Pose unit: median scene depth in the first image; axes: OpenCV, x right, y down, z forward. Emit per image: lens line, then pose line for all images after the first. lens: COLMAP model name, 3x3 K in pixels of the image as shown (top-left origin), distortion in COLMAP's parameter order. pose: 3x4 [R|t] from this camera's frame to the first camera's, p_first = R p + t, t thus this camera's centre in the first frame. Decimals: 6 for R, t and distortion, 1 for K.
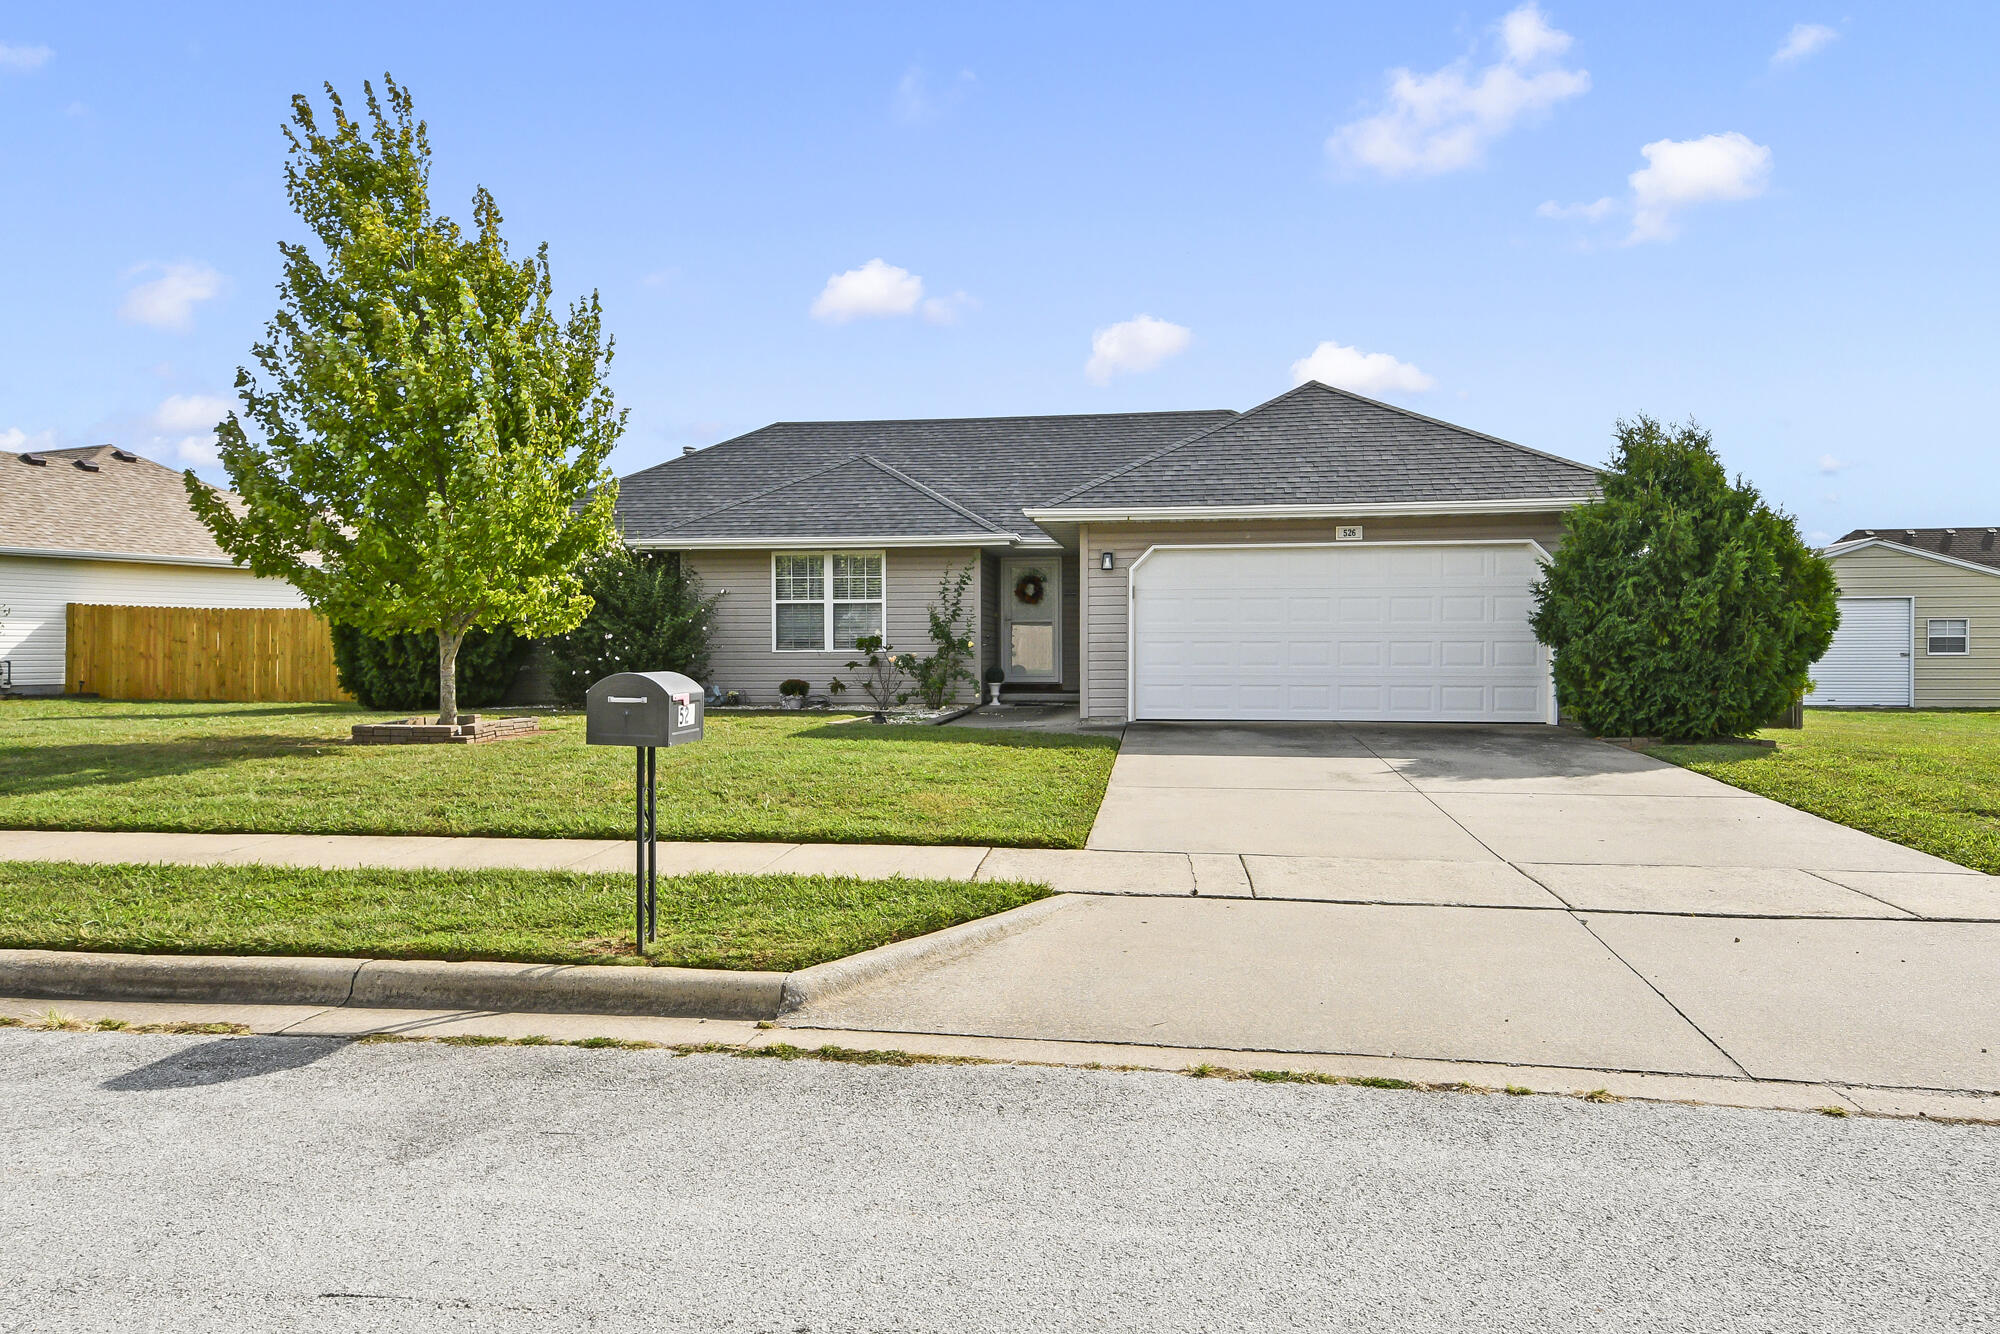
lens RADIAL K [[1372.6, 0, 1001.2], [0, 1372.6, 659.9], [0, 0, 1]] dist [0.004548, 0.004087]
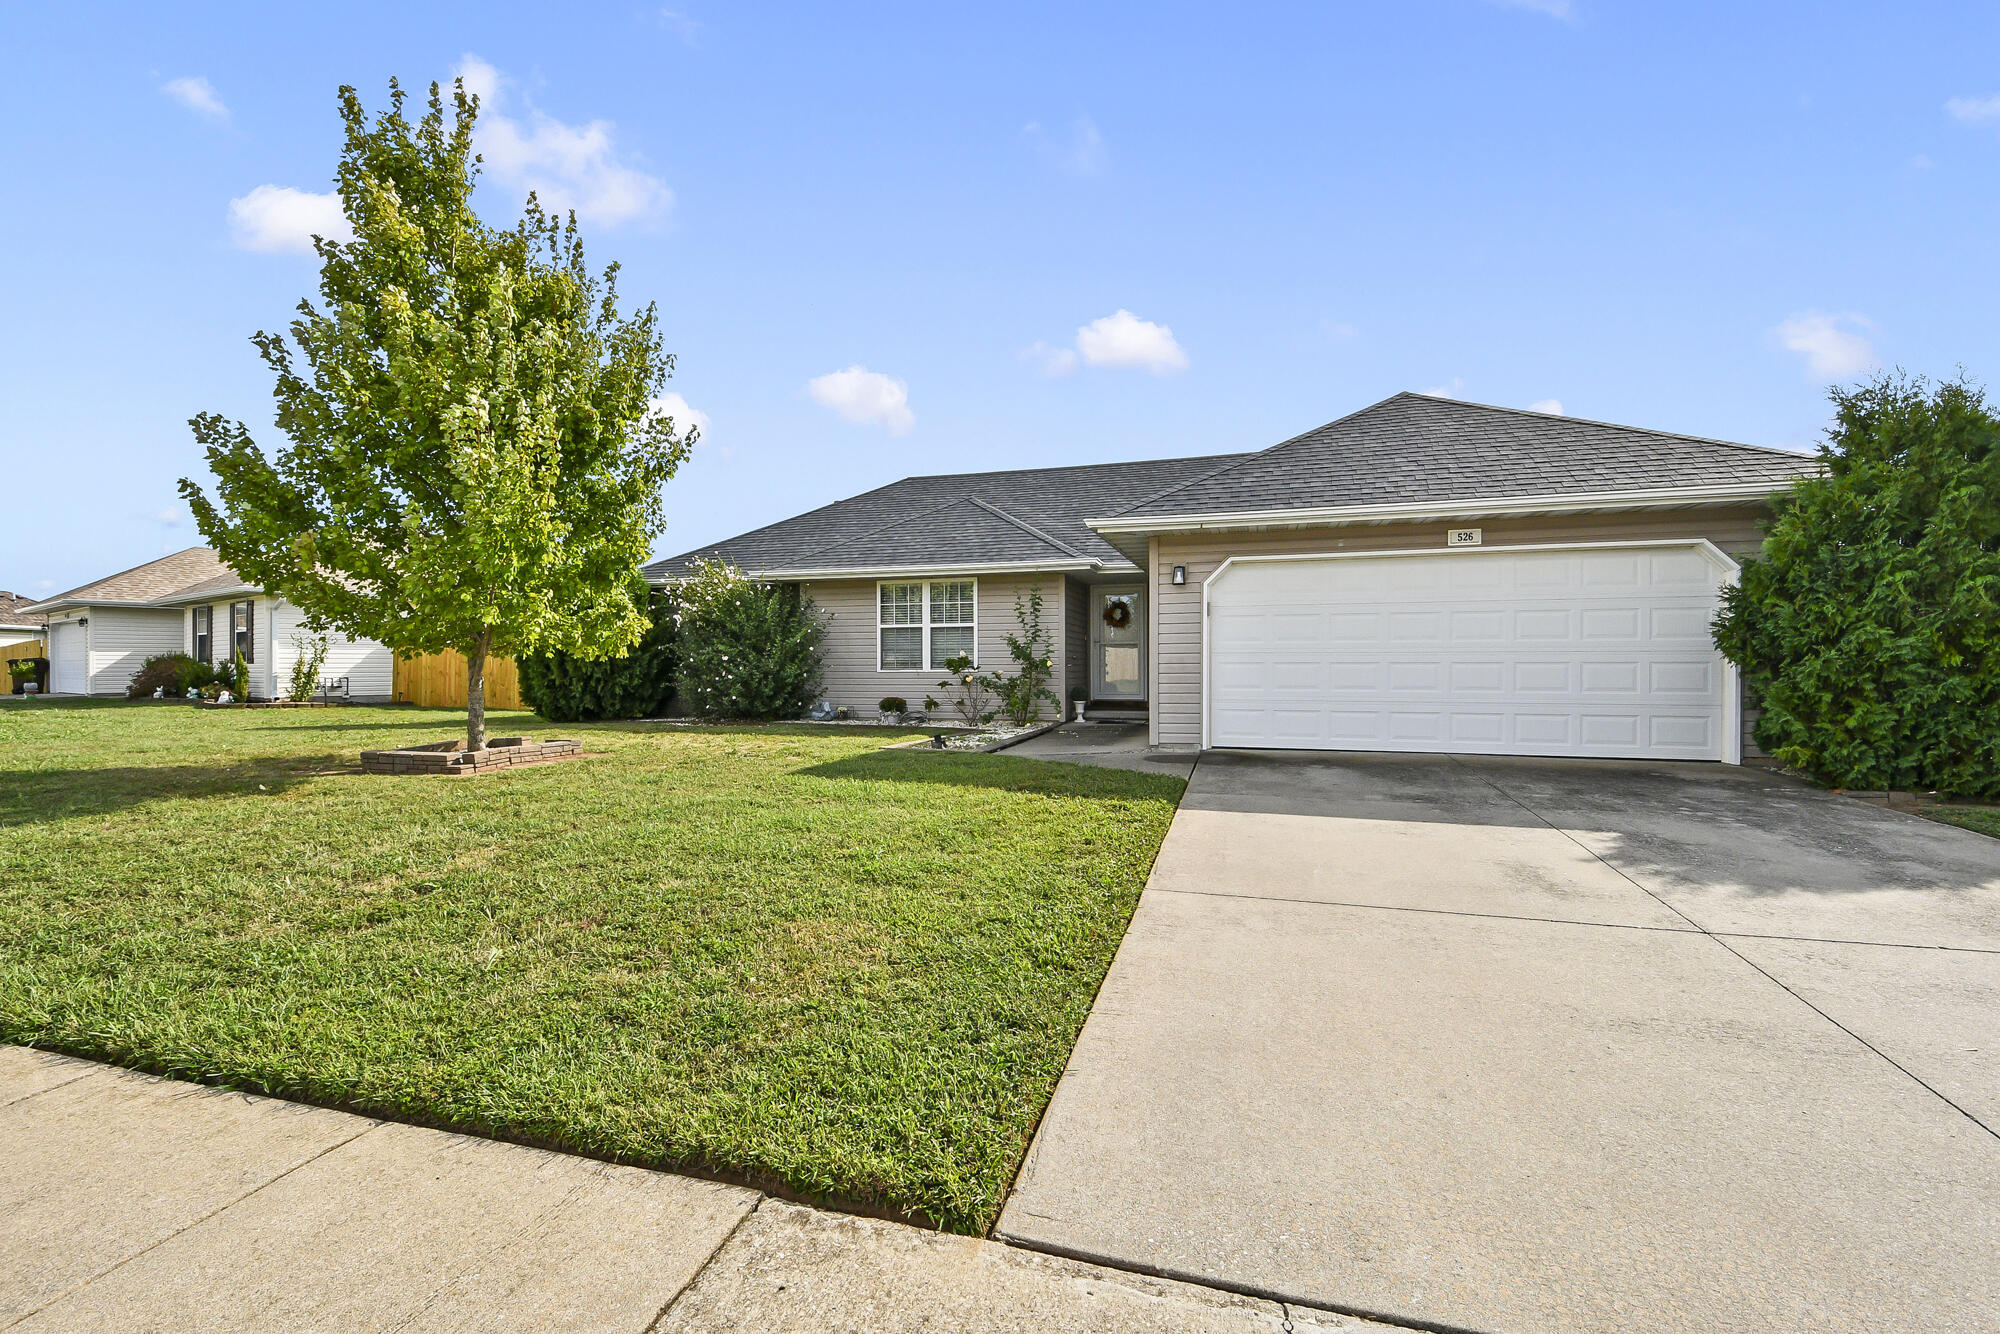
lens RADIAL K [[892.2, 0, 992.8], [0, 892.2, 668.2], [0, 0, 1]] dist [0.022377, -0.015126]
pose [[0.986800, 0.000458, -0.161942, 0.043127], [-0.001390, 0.999983, -0.005640, -0.004977], [0.161937, 0.005791, 0.986784, 0.327046]]
